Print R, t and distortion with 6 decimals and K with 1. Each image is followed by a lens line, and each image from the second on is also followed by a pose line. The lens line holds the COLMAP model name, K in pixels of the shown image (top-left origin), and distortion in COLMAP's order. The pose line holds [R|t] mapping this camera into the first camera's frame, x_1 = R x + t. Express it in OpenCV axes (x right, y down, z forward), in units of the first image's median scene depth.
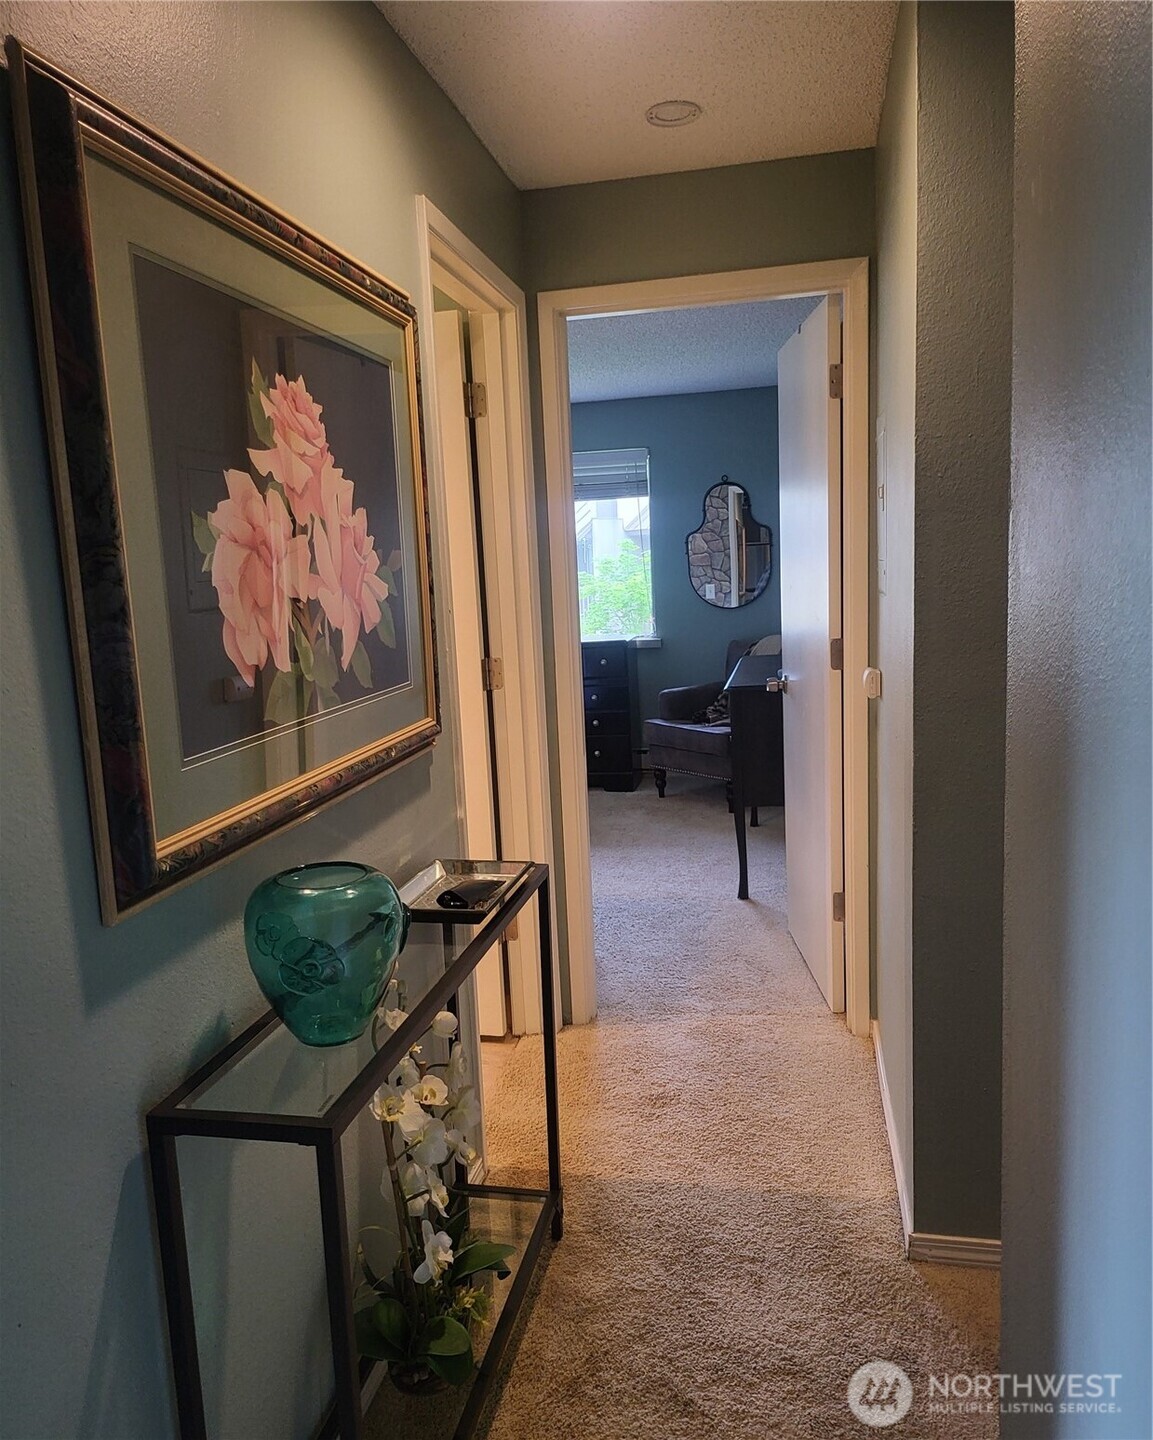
lens RADIAL K [[1075.1, 0, 568.0], [0, 1075.1, 749.9], [0, 0, 1]] dist [0.073704, -0.068352]
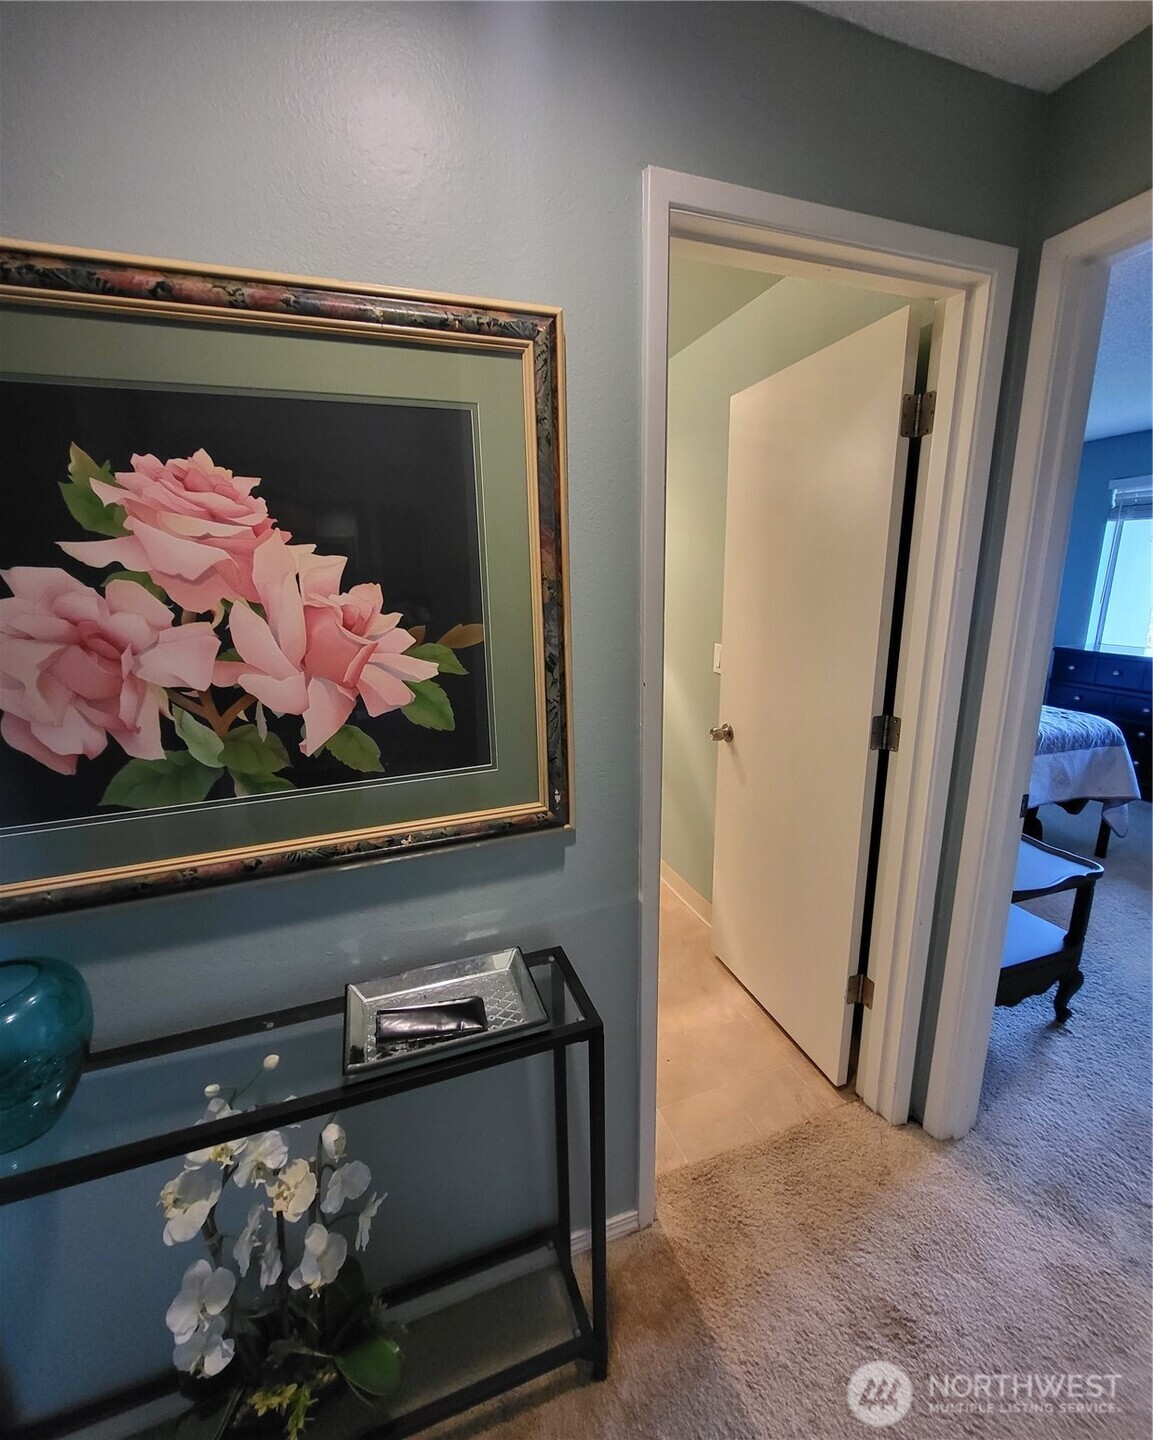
lens RADIAL K [[605.6, 0, 573.1], [0, 605.6, 713.9], [0, 0, 1]] dist [0.003739, -0.002171]
pose [[0.526311, 0.233227, -0.817681, 0.348186], [-0.151430, 0.971984, 0.179769, -0.240622], [0.836699, 0.029207, 0.546884, 0.889904]]
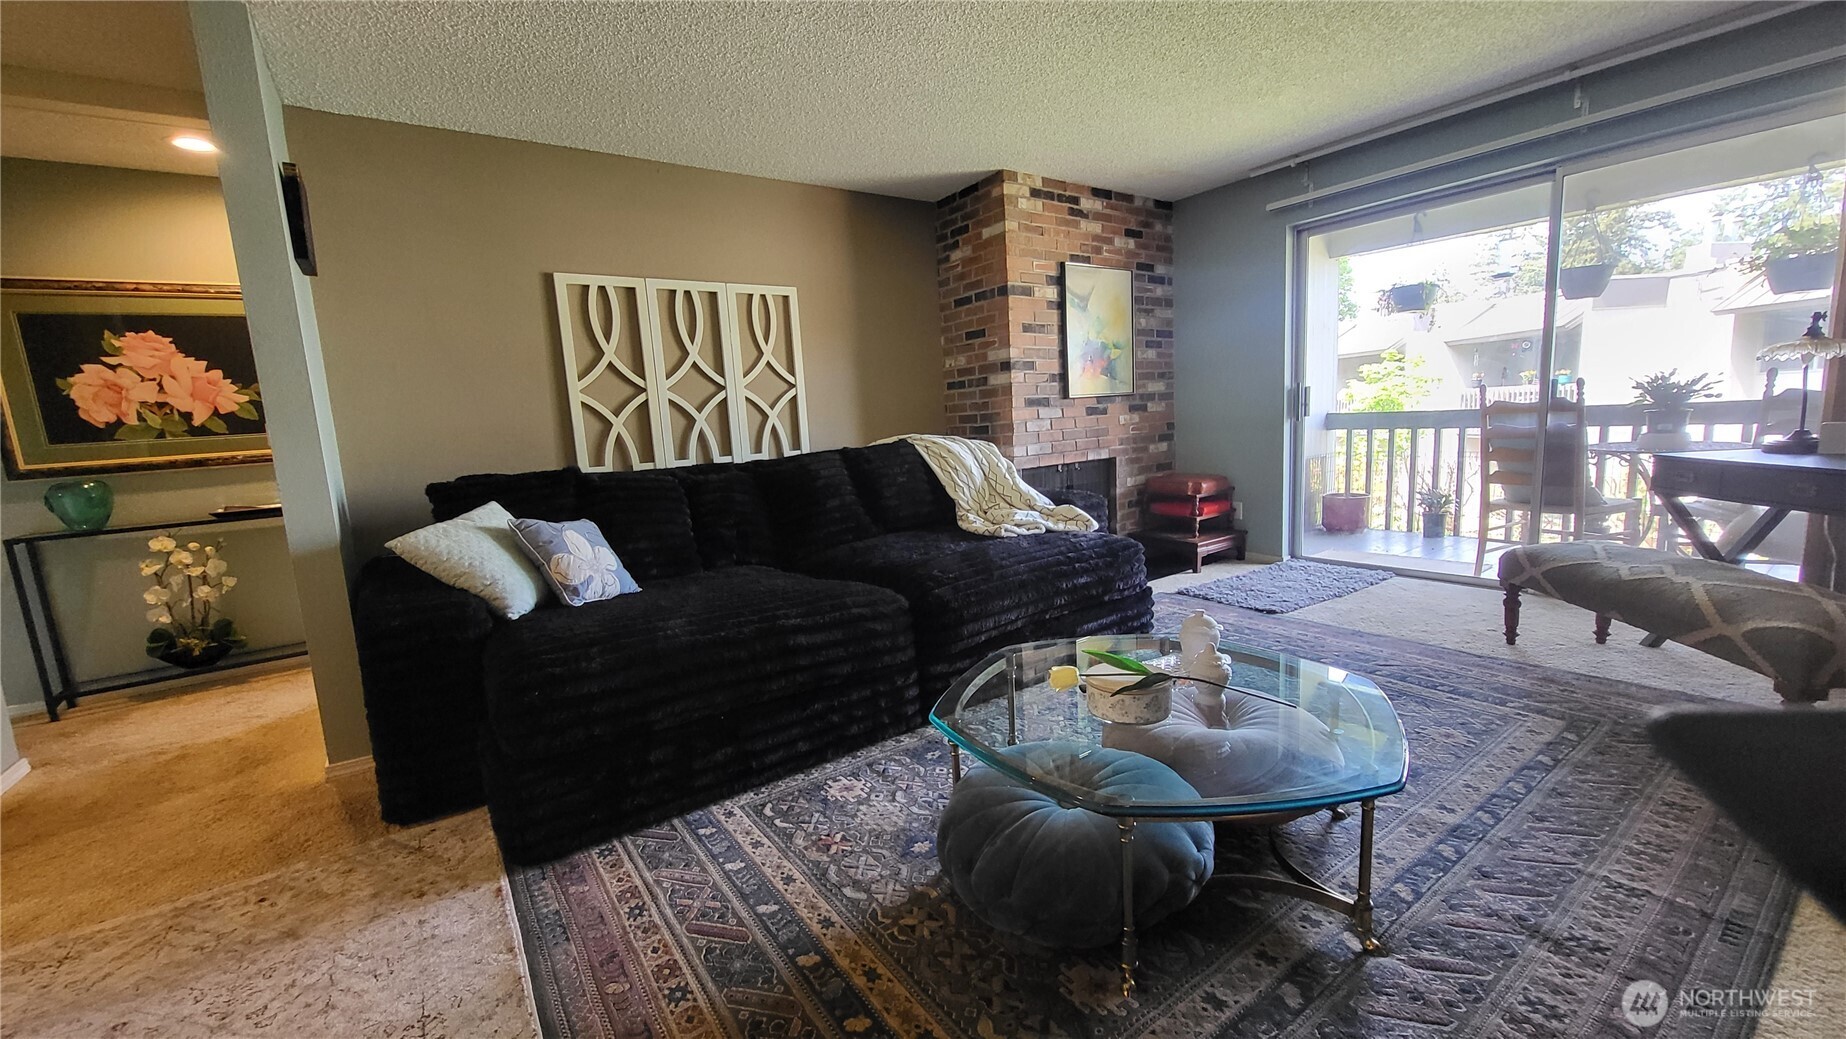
lens RADIAL K [[733.0, 0, 919.2], [0, 733.0, 525.6], [0, 0, 1]] dist [0.001495, -0.000830]
pose [[0.737770, 0.117243, -0.664793, 2.574386], [-0.097428, 0.992985, 0.067000, -0.129169], [0.667985, 0.015339, 0.744017, 0.823927]]
